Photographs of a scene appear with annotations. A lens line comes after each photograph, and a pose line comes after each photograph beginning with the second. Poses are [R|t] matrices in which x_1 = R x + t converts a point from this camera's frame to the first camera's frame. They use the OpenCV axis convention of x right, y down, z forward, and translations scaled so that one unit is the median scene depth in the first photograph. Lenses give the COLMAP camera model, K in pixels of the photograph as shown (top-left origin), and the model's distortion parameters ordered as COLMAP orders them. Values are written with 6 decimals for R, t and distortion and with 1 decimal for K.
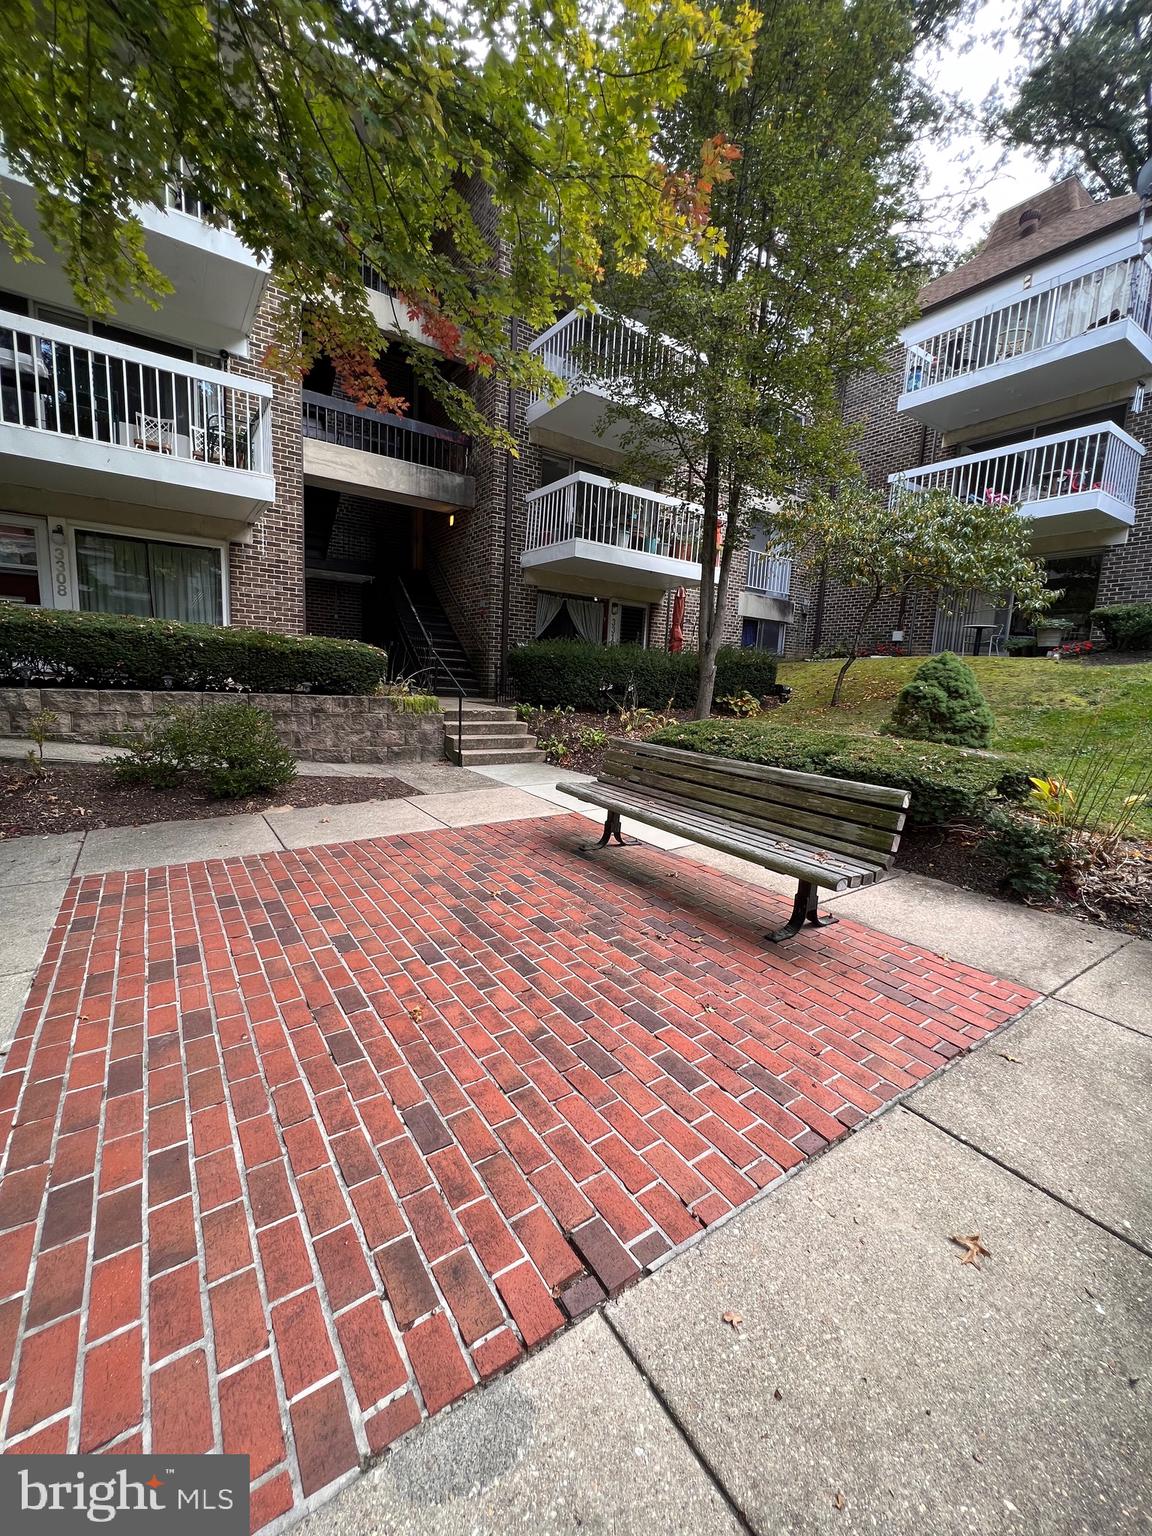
lens RADIAL K [[614.2, 0, 574.9], [0, 614.2, 769.8], [0, 0, 1]] dist [-0.000387, -0.000213]
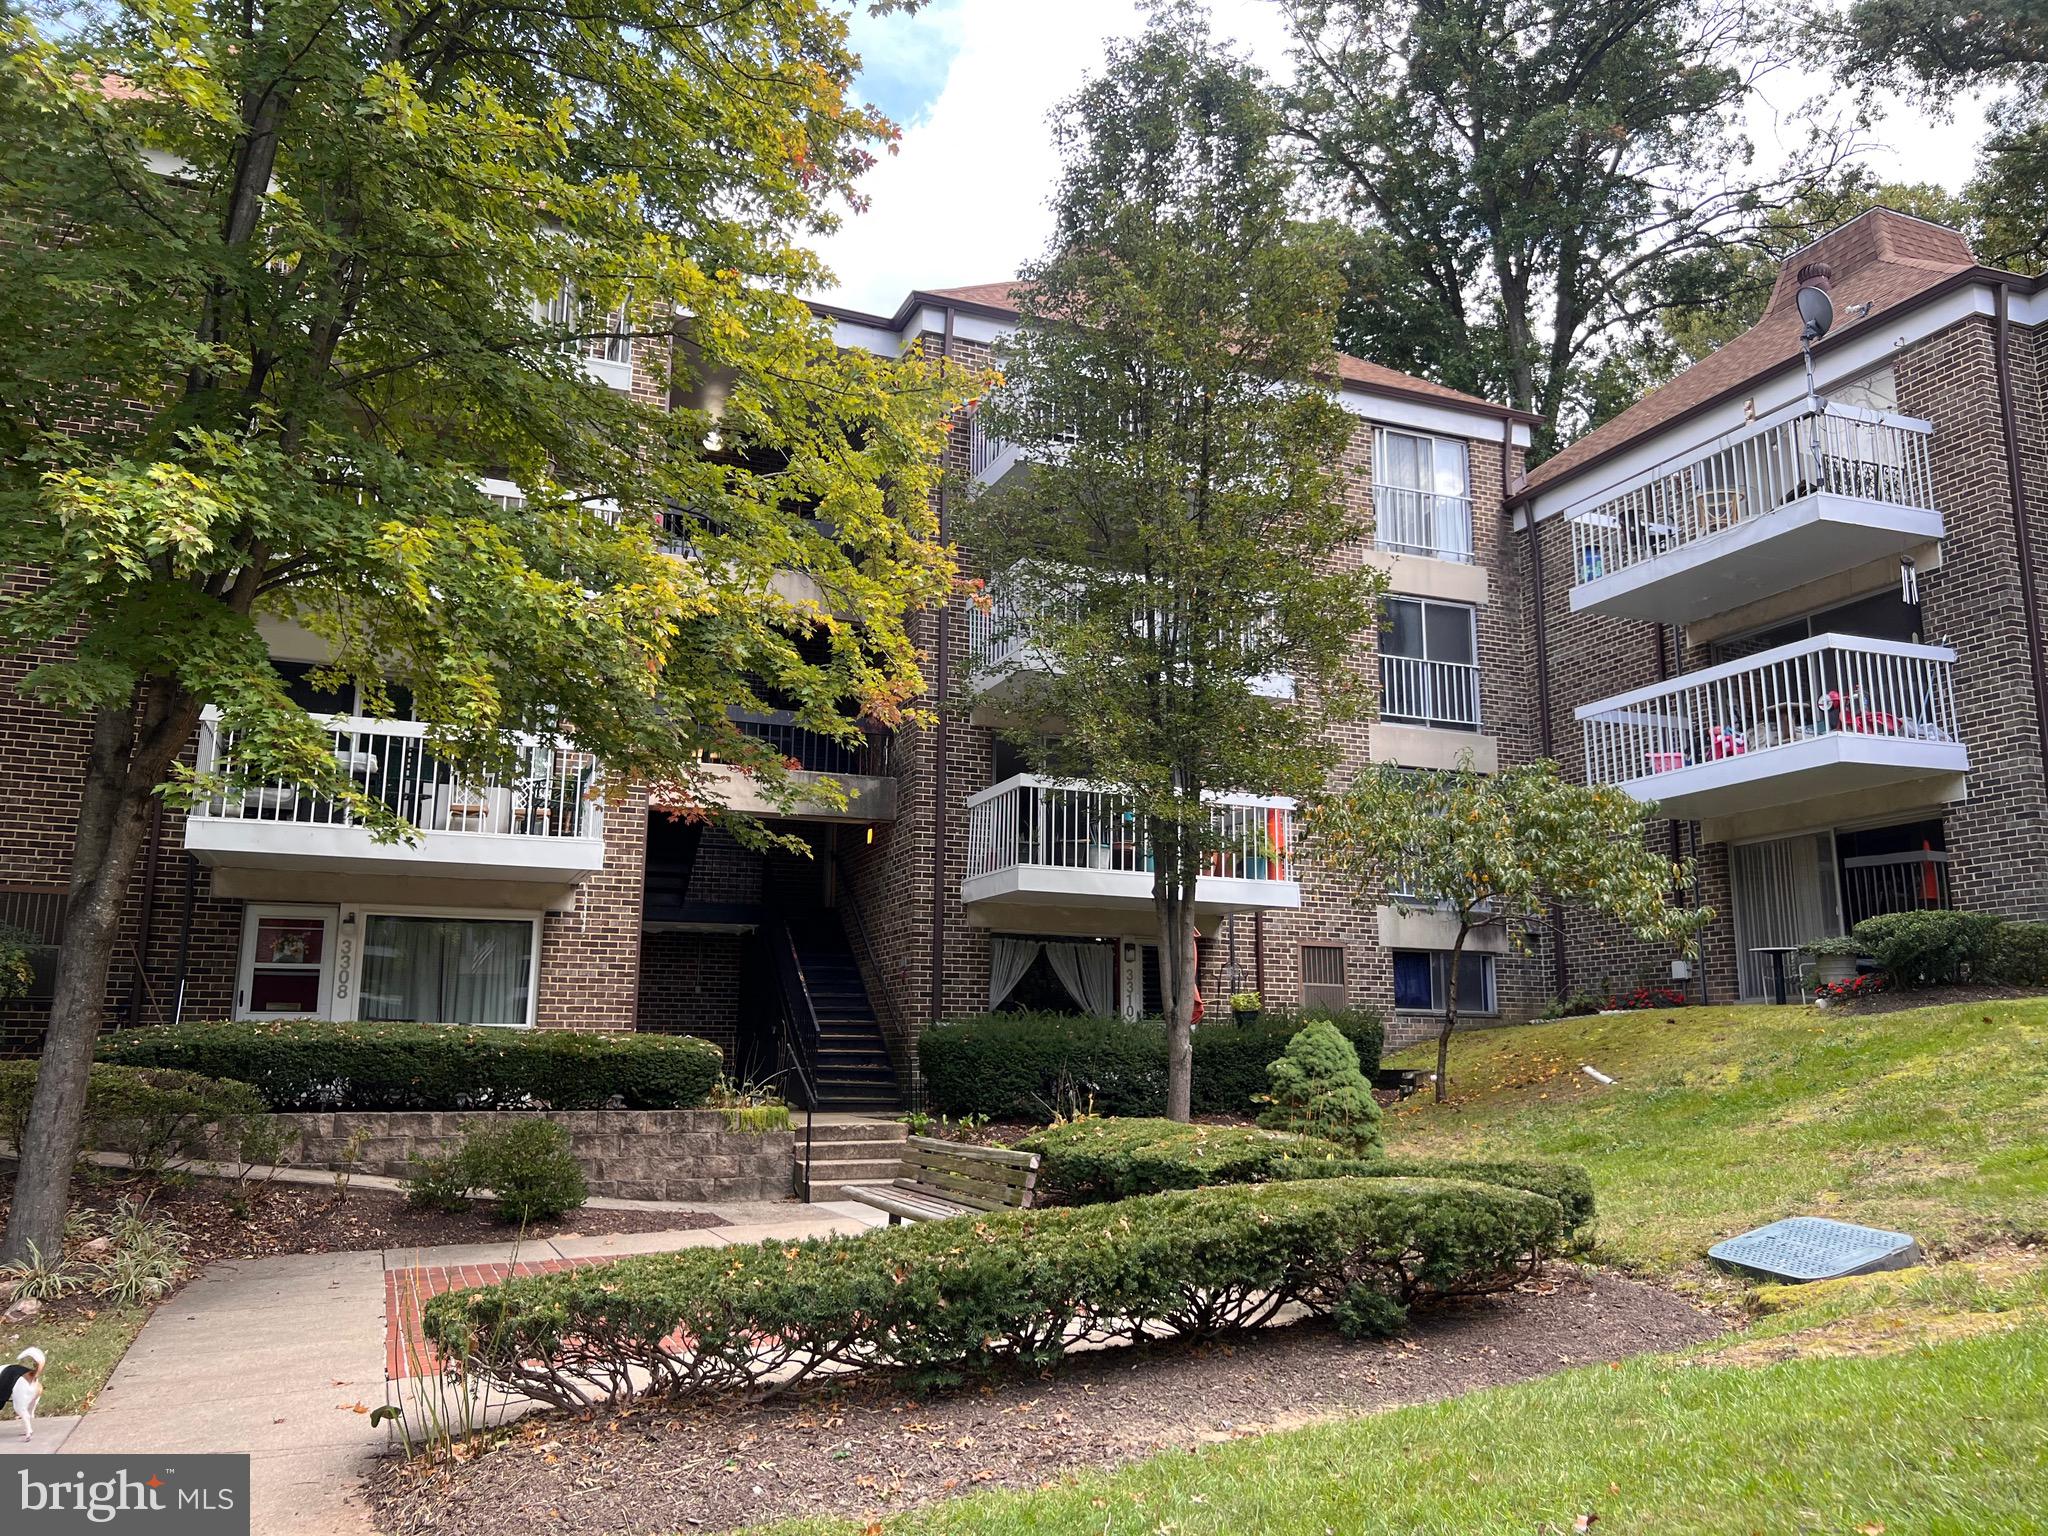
lens RADIAL K [[1551.6, 0, 1032.6], [0, 1551.6, 760.2], [0, 0, 1]] dist [0.053467, -0.065790]
pose [[0.979634, -0.081476, -0.183517, 0.428512], [0.013344, 0.938370, -0.345374, 0.135065], [0.200346, 0.335892, 0.920347, -0.774893]]
